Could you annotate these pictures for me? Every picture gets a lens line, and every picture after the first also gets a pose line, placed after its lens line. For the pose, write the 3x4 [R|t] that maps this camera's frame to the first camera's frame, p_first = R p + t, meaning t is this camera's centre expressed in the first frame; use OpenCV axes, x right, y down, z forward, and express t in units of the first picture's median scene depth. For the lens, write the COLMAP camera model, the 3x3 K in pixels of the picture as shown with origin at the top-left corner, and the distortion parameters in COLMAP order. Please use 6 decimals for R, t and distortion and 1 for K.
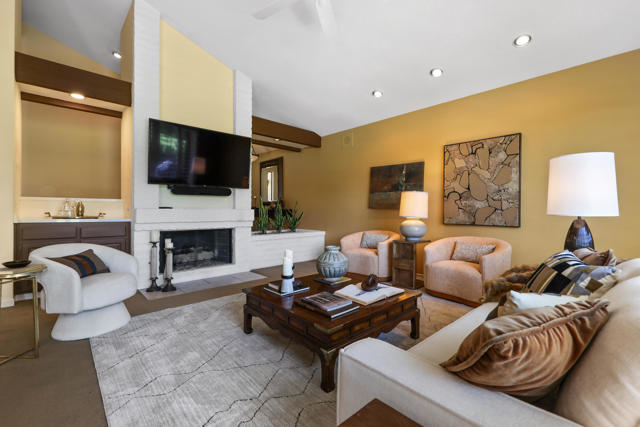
lens RADIAL K [[279.3, 0, 322.5], [0, 279.3, 213.3], [0, 0, 1]] dist [-0.000436, -0.000192]
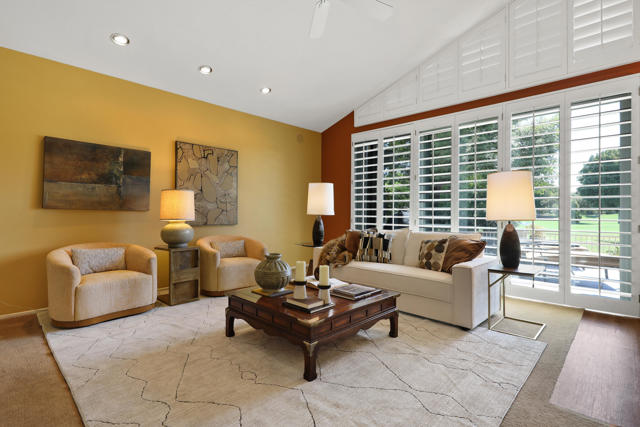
lens RADIAL K [[316.1, 0, 322.8], [0, 316.1, 208.7], [0, 0, 1]] dist [0.005692, 0.000242]
pose [[-0.068245, -0.001262, 0.997668, -0.658745], [0.002093, 0.999997, 0.001408, -0.020834], [-0.997666, 0.002184, -0.068242, 0.608345]]
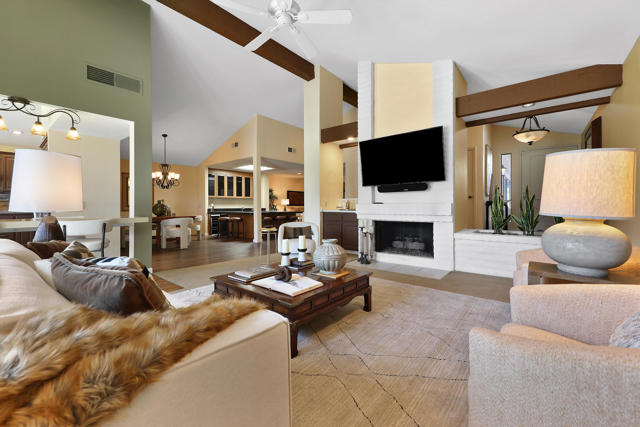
lens RADIAL K [[261.5, 0, 321.2], [0, 261.5, 207.9], [0, 0, 1]] dist [0.000210, -0.000025]
pose [[0.132047, -0.000624, -0.991243, 0.613348], [-0.003546, 0.999993, -0.001102, 0.004848], [0.991237, 0.003660, 0.132044, 0.550296]]
